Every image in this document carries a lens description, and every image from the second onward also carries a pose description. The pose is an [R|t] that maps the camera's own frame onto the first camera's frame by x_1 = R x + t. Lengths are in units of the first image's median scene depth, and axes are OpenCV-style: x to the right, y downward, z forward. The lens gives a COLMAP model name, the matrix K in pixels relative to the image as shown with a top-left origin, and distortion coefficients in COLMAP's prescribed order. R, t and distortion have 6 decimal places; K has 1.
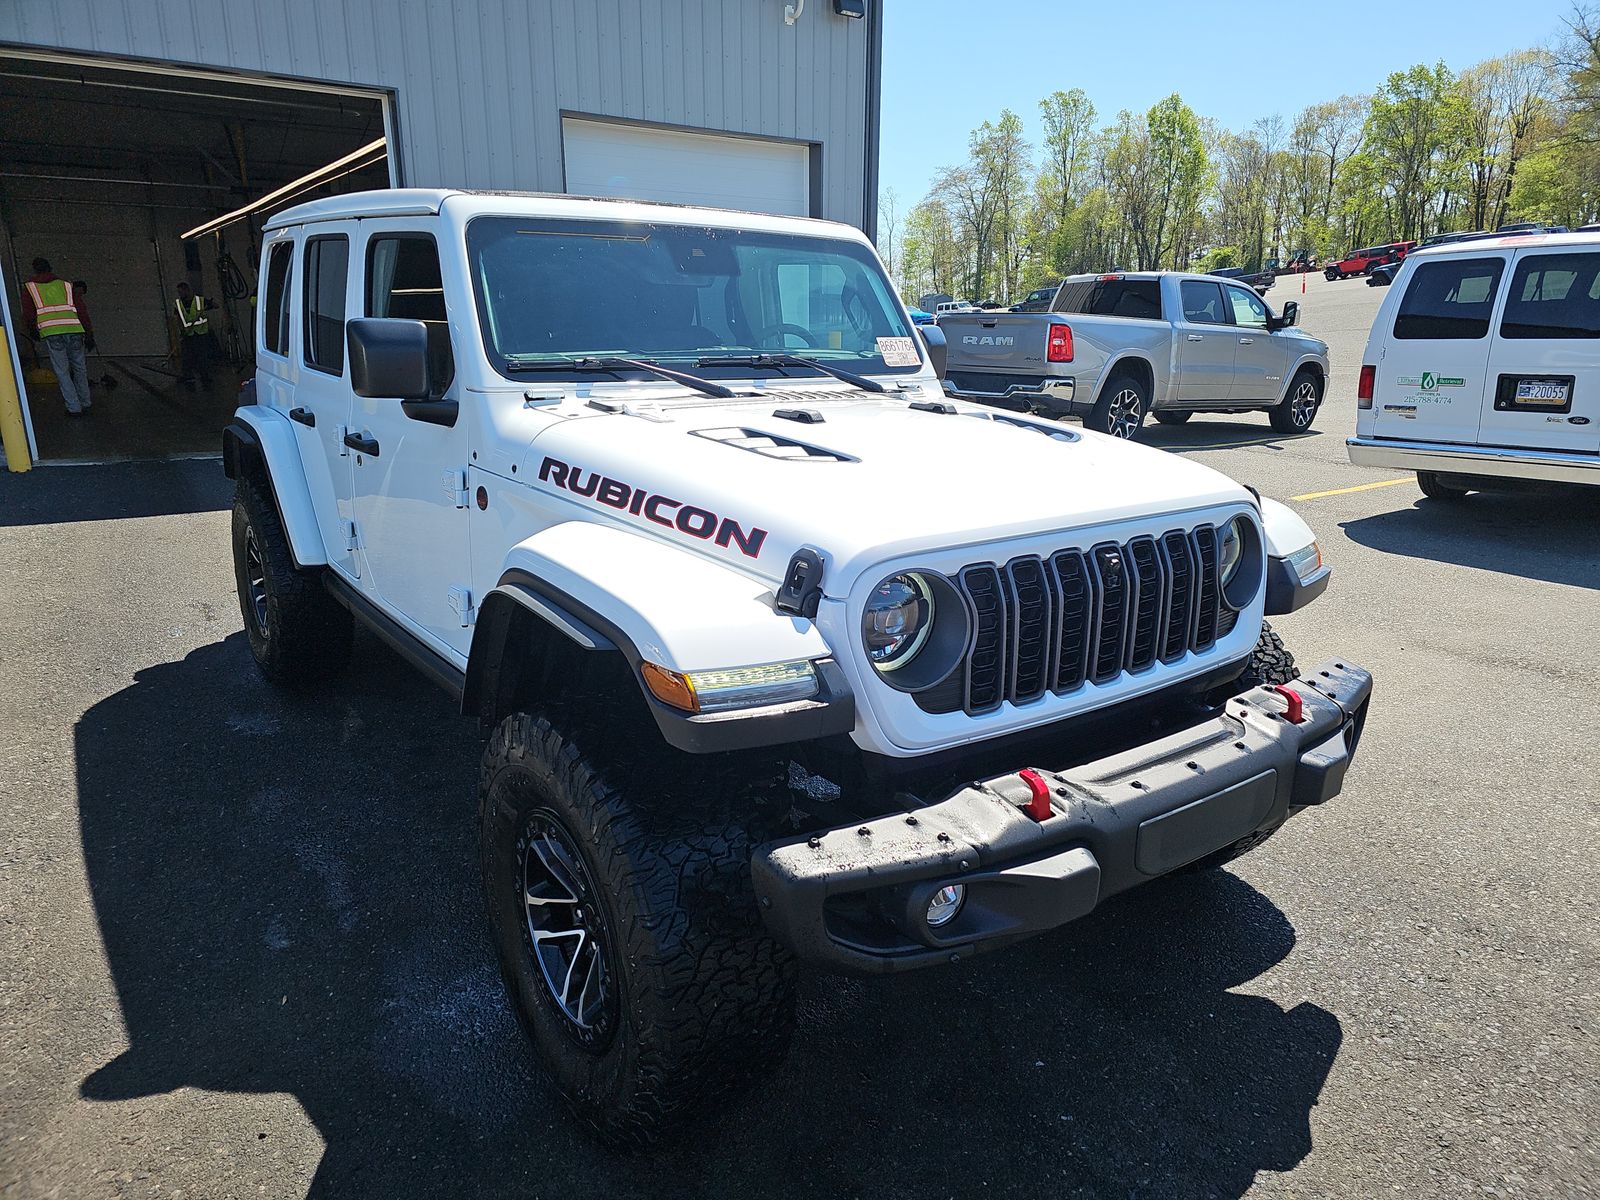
lens RADIAL K [[1053.3, 0, 821.9], [0, 1053.3, 595.7], [0, 0, 1]] dist [0.056813, -0.056059]
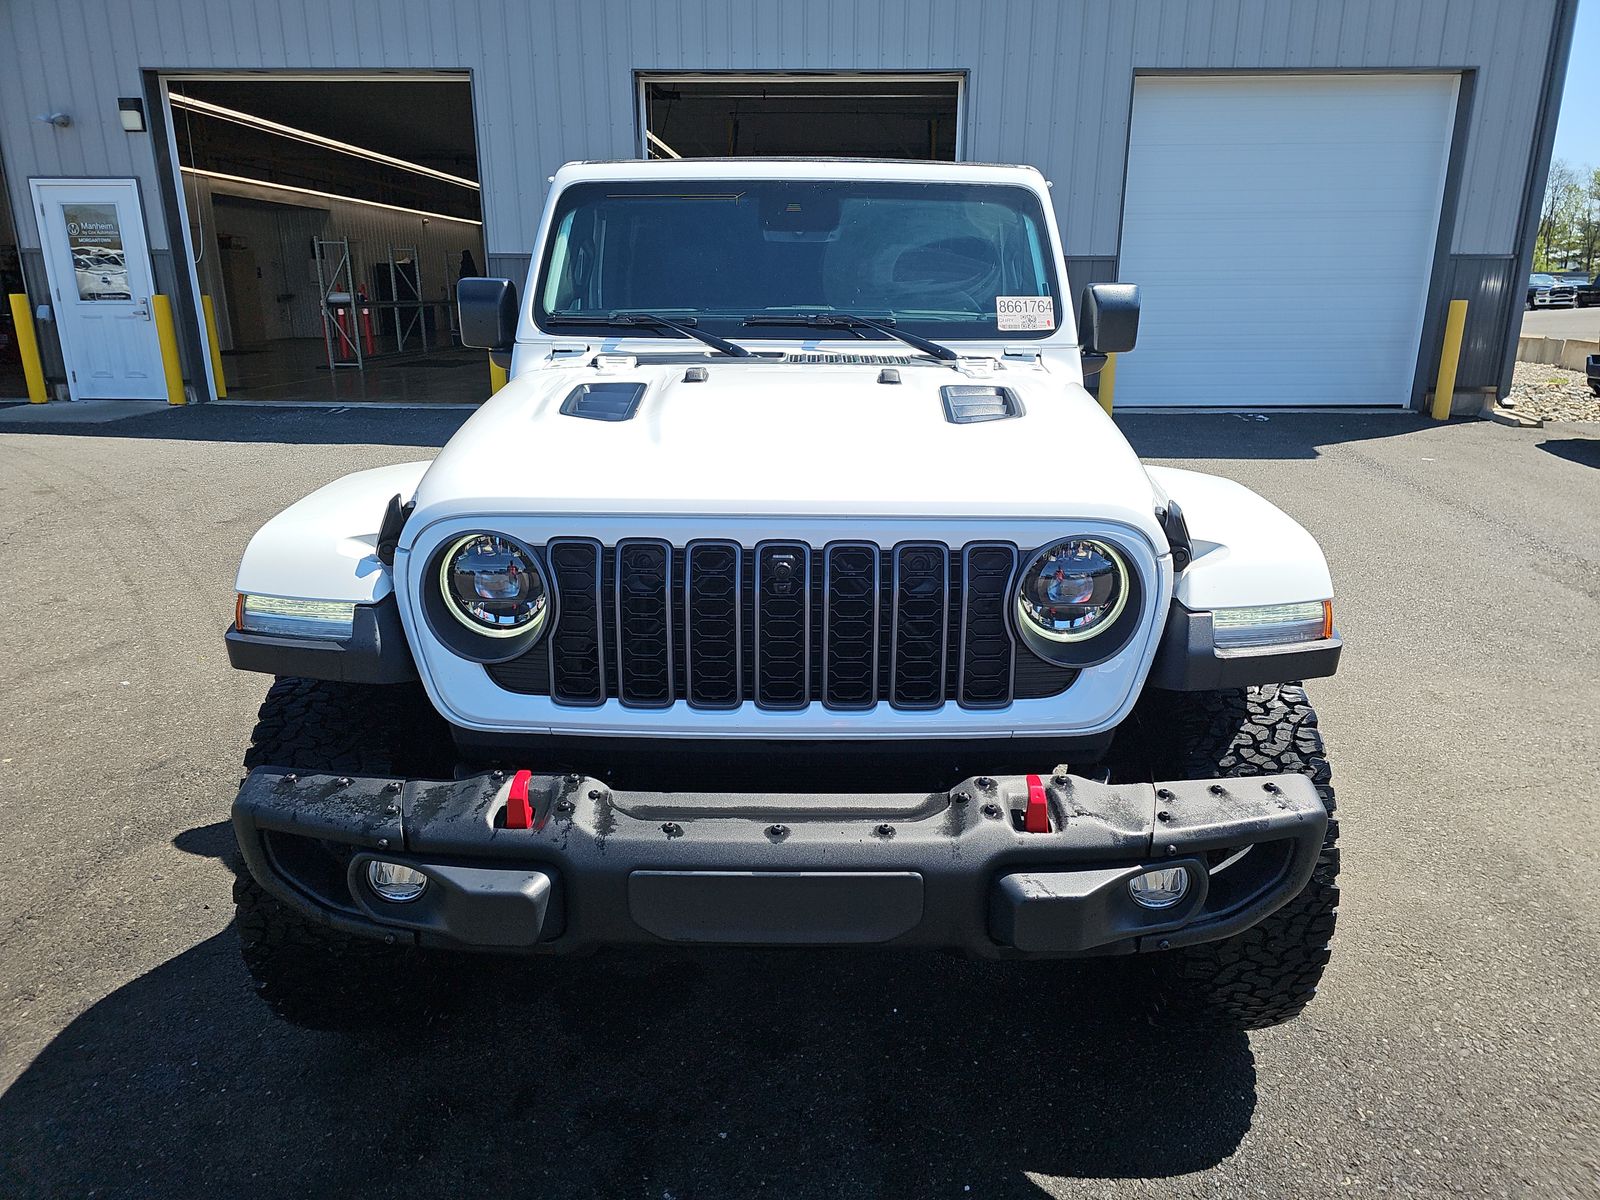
lens RADIAL K [[1053.3, 0, 821.9], [0, 1053.3, 595.7], [0, 0, 1]] dist [0.056813, -0.056059]
pose [[0.803161, 0.159579, -0.573991, 0.507999], [-0.147374, 0.986733, 0.068114, -0.044823], [0.577246, 0.029885, 0.816024, 0.237407]]
